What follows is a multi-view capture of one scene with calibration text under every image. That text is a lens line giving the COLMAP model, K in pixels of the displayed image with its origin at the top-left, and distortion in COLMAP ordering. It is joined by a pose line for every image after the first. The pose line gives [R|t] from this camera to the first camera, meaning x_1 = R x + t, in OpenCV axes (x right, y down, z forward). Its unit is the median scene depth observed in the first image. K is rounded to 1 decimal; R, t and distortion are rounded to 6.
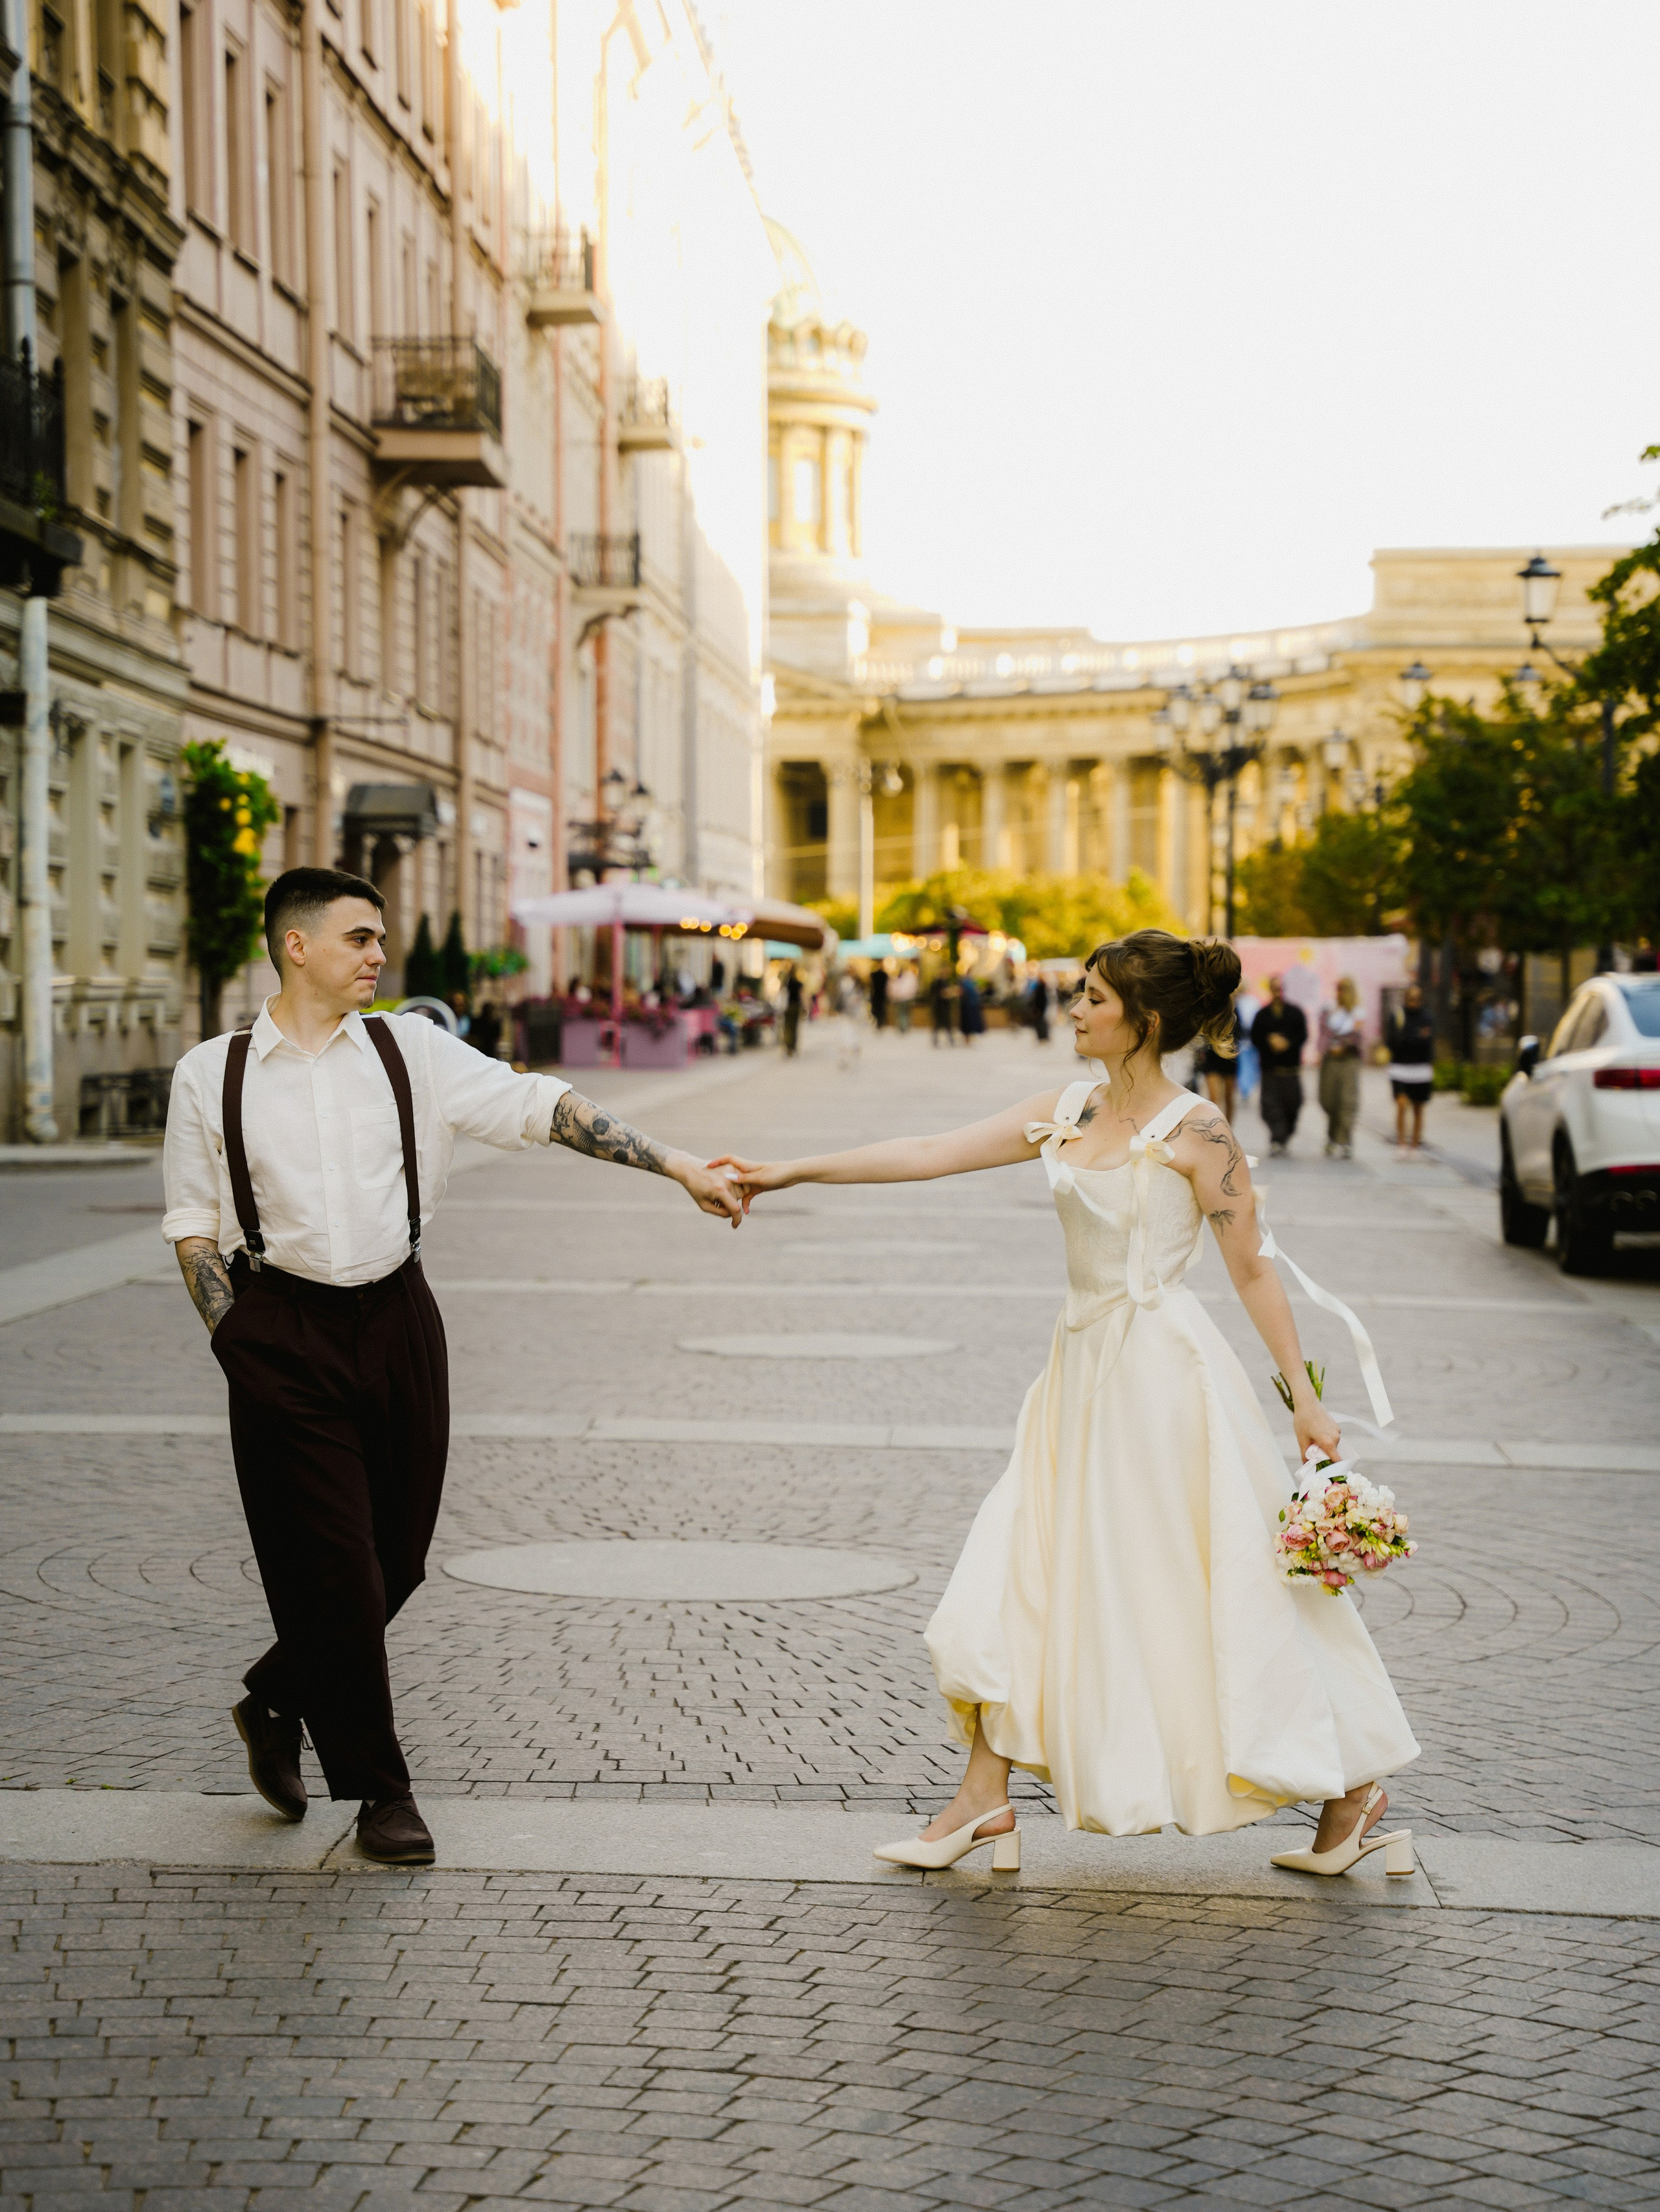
lens RADIAL K [[4593.8, 0, 761.9], [0, 4593.8, 1352.9], [0, 0, 1]] dist [-0.037580, -0.032751]
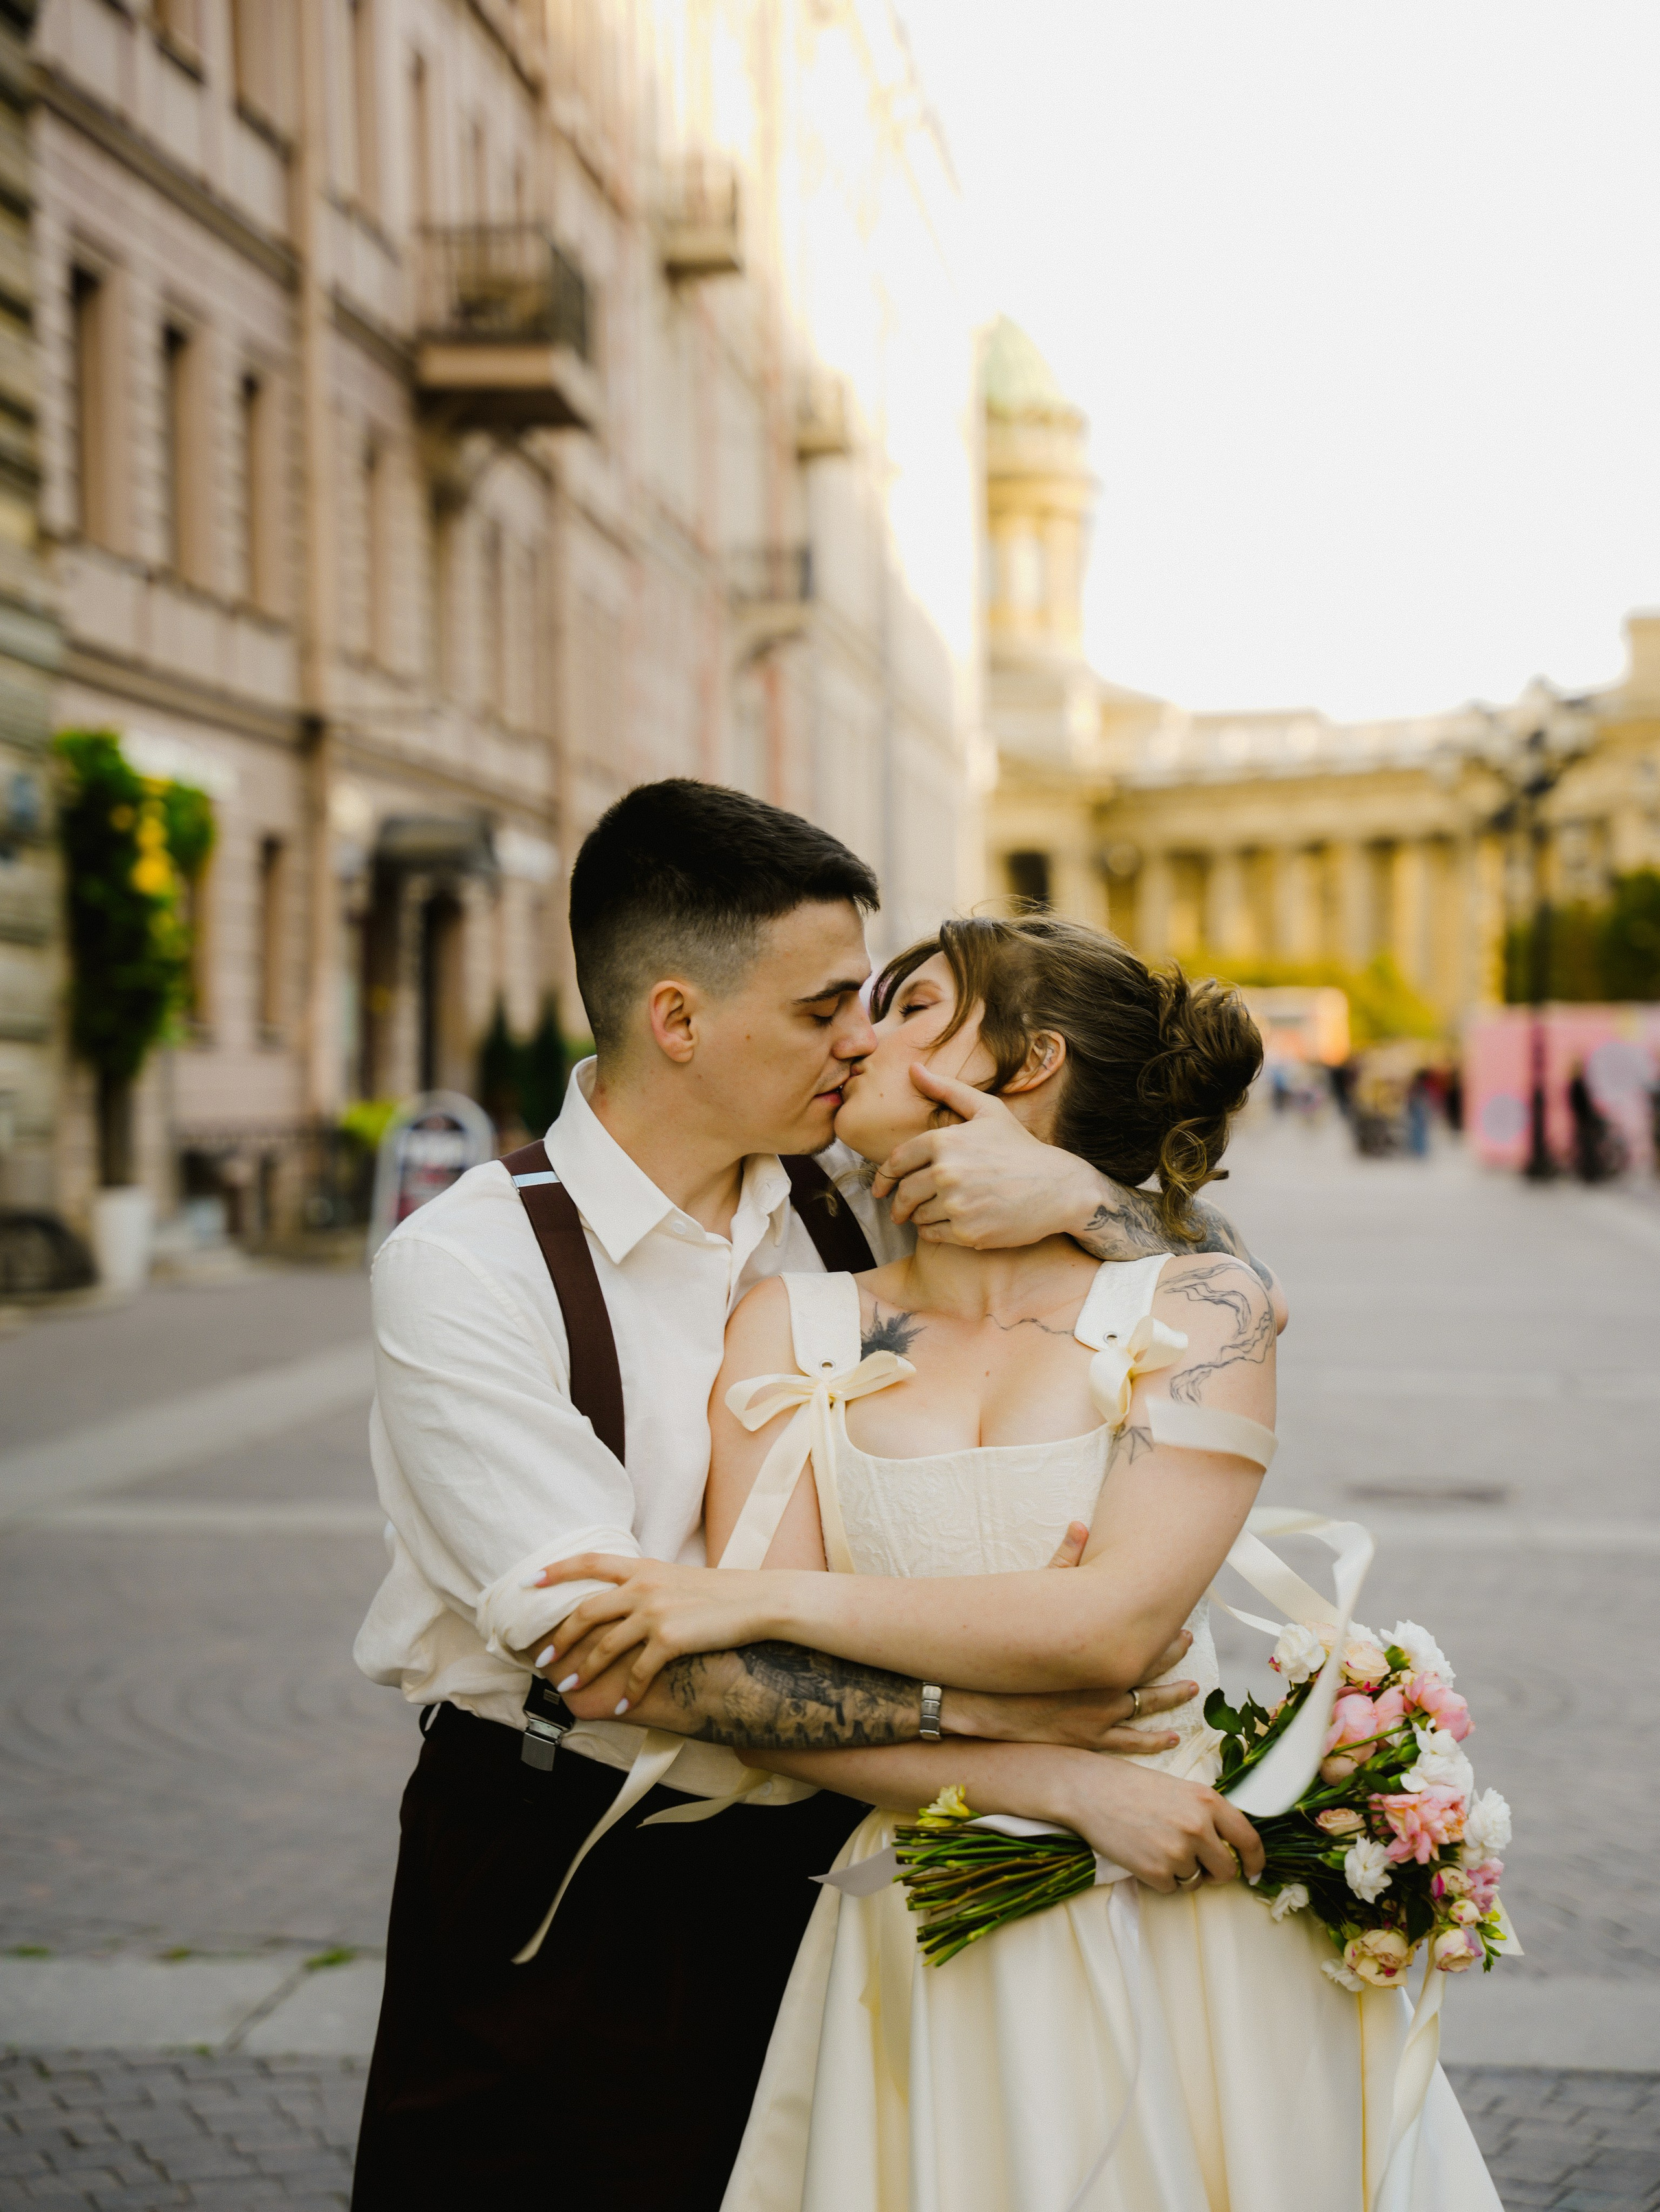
lens RADIAL K [[4490.1, 0, 874.8], [0, 4490.1, 1102.0], [0, 0, 1]] dist [0.112996, -0.238723]
pose [[0.999542, -0.013329, -0.027177, 0.008919], [0.011249, 0.997098, -0.075292, -0.021084], [0.028102, 0.074951, 0.996791, 0.270813]]
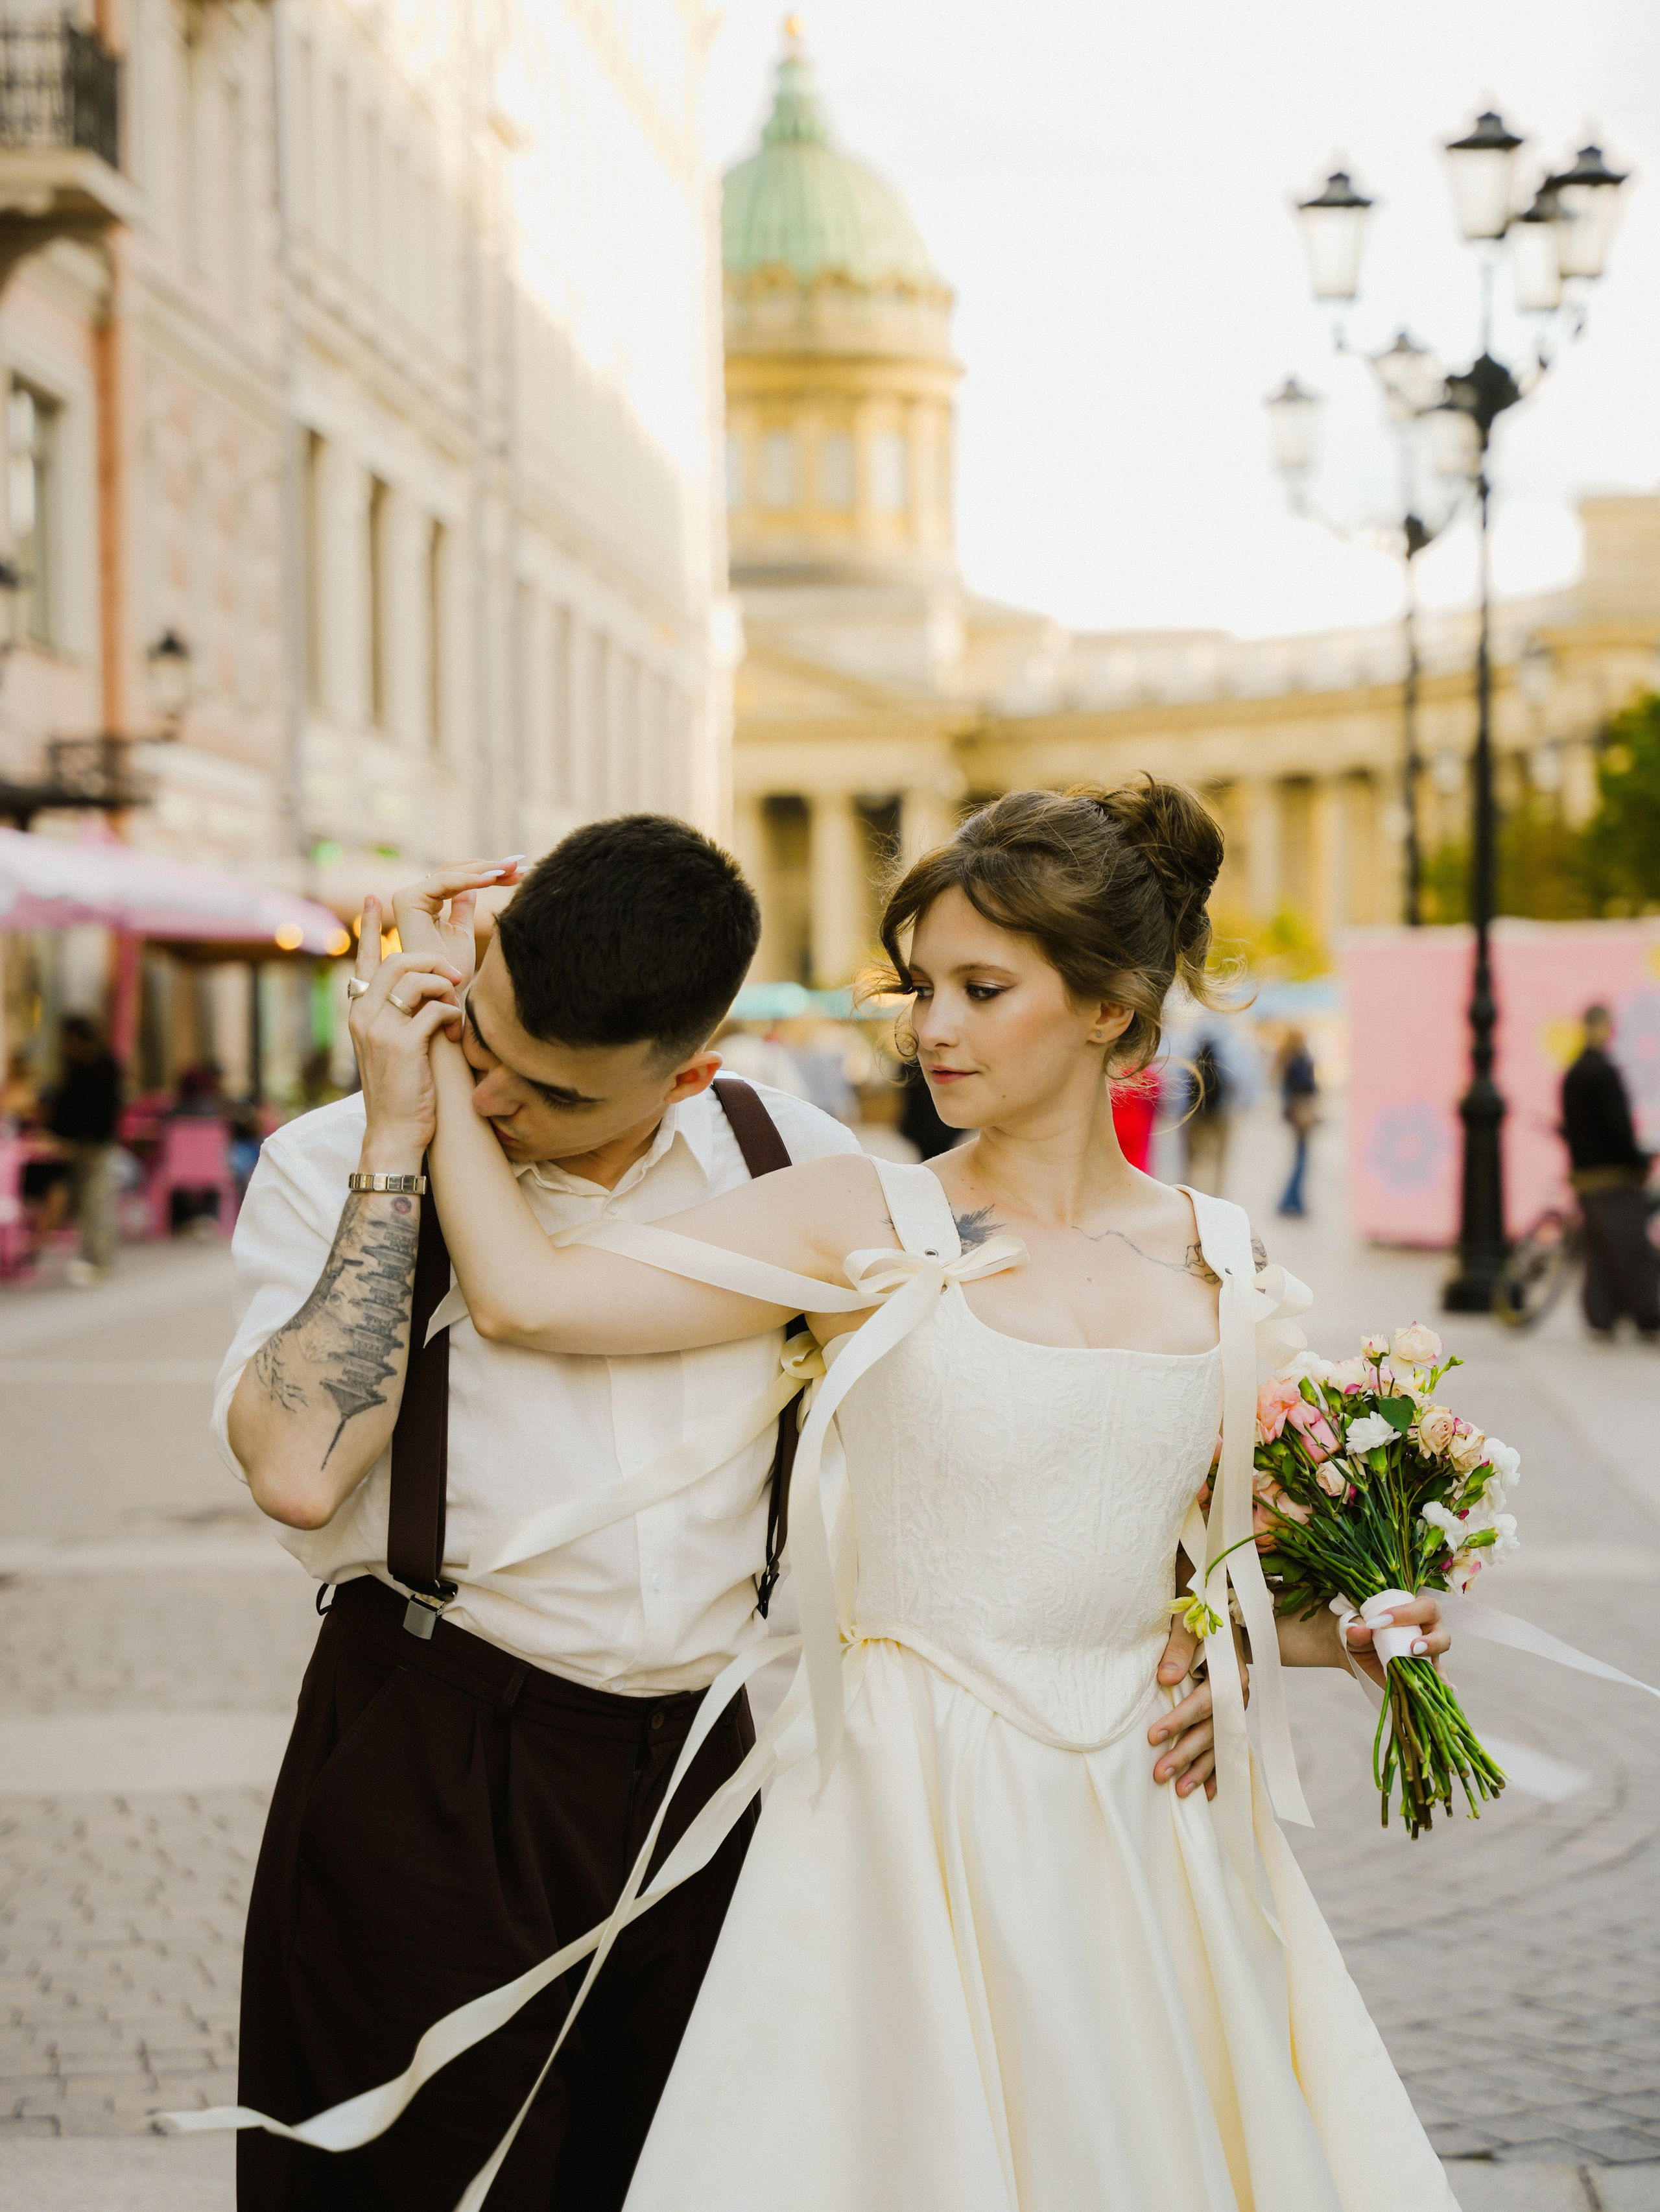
lens RADIAL K [[4490.1, 0, 874.8], [0, 4490.1, 1102.0], [0, 0, 1]] dist [0.112996, -0.238723]
pose [[0.999741, -0.018413, -0.013386, 0.081730], [0.017434, 0.997403, -0.069879, -0.070389], [0.014638, 0.069628, 0.997466, 0.885721]]
